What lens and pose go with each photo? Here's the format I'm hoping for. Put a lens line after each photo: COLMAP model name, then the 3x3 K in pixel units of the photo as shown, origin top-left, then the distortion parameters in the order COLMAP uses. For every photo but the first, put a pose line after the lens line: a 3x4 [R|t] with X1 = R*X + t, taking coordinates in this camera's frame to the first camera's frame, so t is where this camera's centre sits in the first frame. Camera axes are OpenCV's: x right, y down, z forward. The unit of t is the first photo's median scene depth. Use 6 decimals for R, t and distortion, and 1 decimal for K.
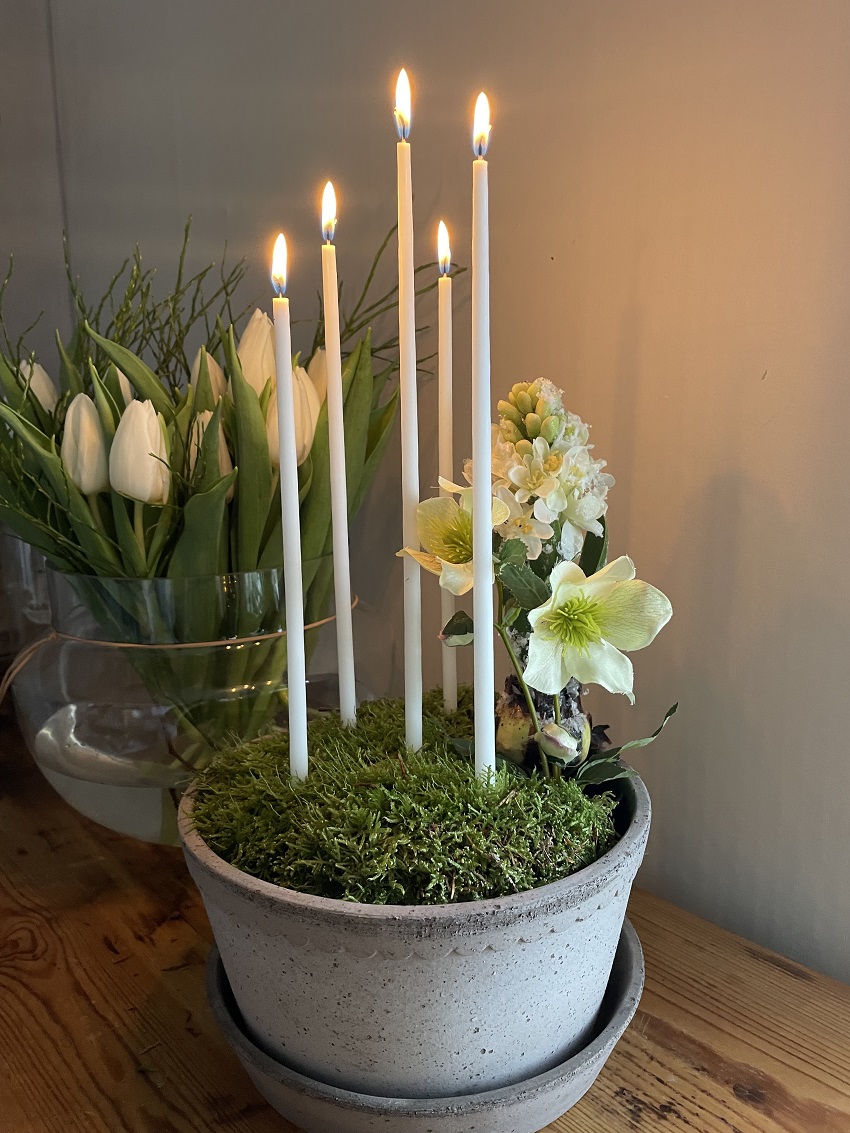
lens RADIAL K [[853.3, 0, 421.9], [0, 853.3, 562.2], [0, 0, 1]] dist [0.078163, -0.106632]
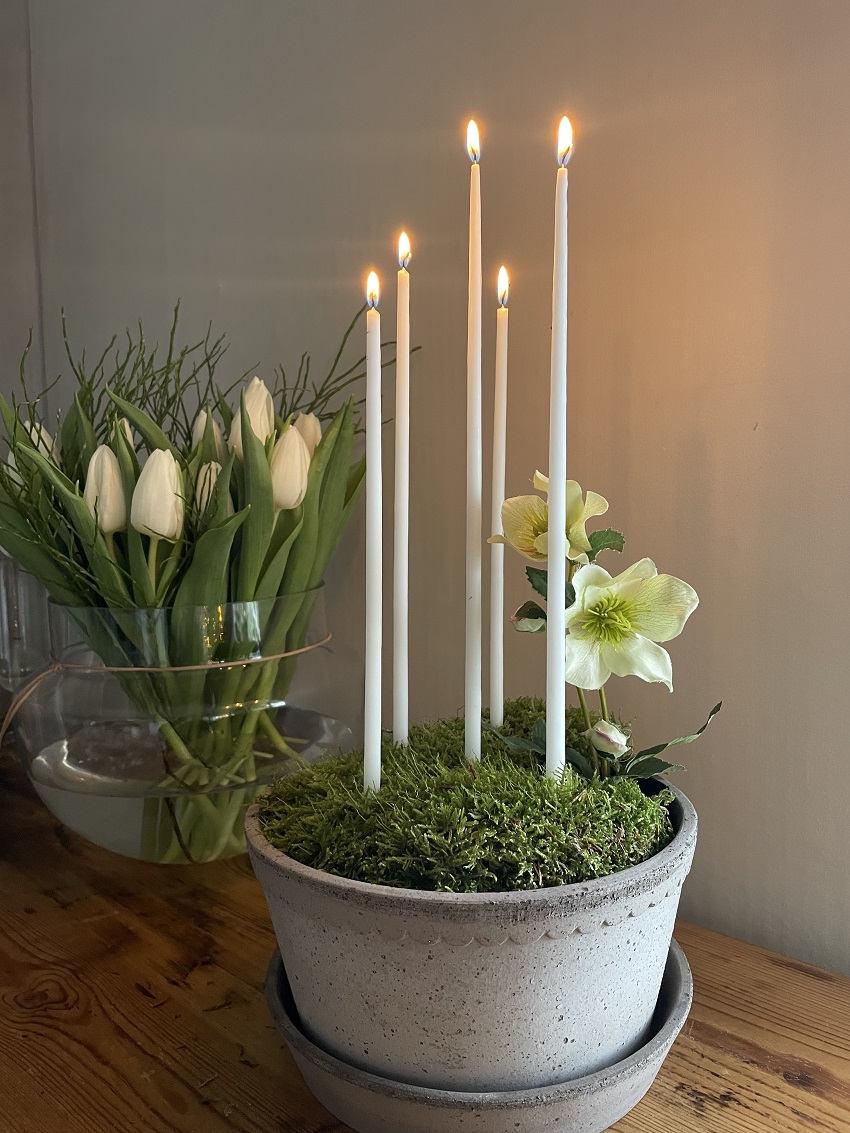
lens RADIAL K [[851.6, 0, 437.7], [0, 851.6, 570.2], [0, 0, 1]] dist [0.077500, -0.103677]
pose [[0.994900, -0.006786, 0.100636, -0.162214], [0.016147, 0.995582, -0.092498, 0.082826], [-0.099563, 0.093651, 0.990614, -0.061880]]
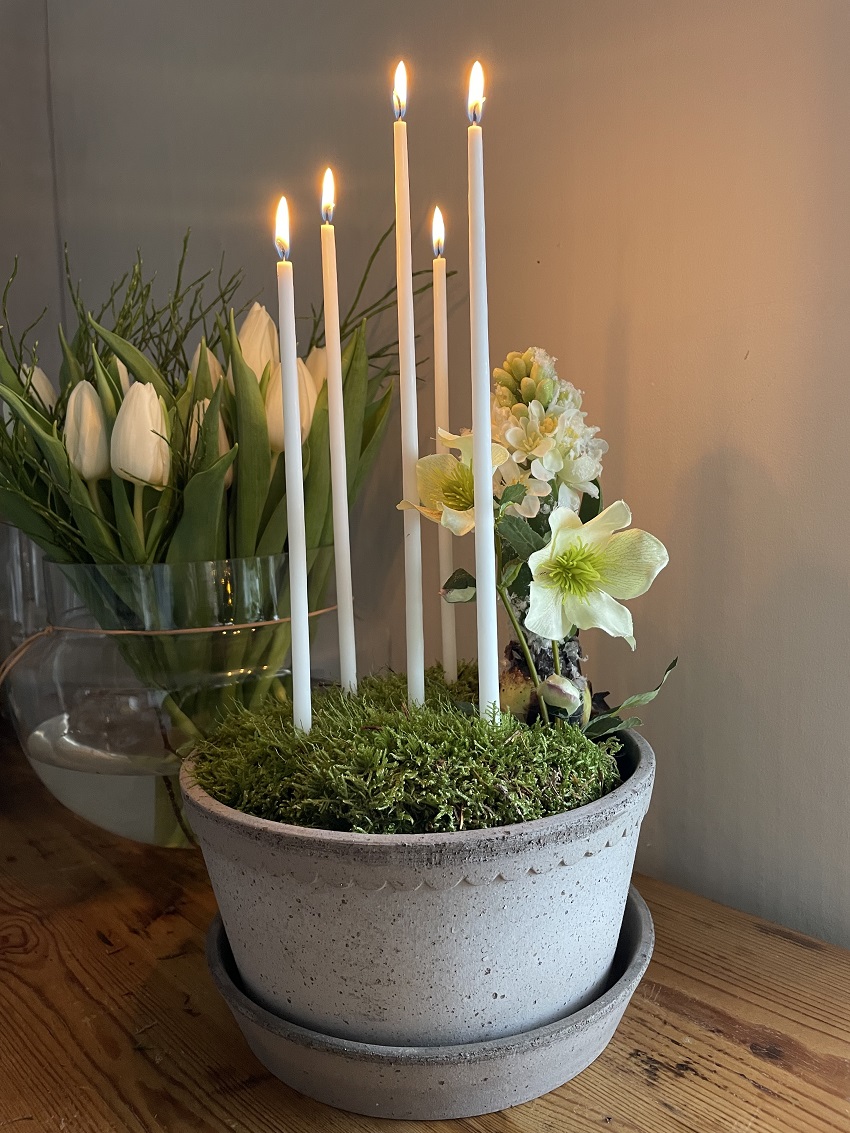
lens RADIAL K [[853.3, 0, 421.9], [0, 853.3, 562.2], [0, 0, 1]] dist [0.078163, -0.106632]
pose [[0.999757, -0.013095, 0.017730, -0.019809], [0.014456, 0.996774, -0.078949, 0.134784], [-0.016639, 0.079186, 0.996721, -0.009369]]
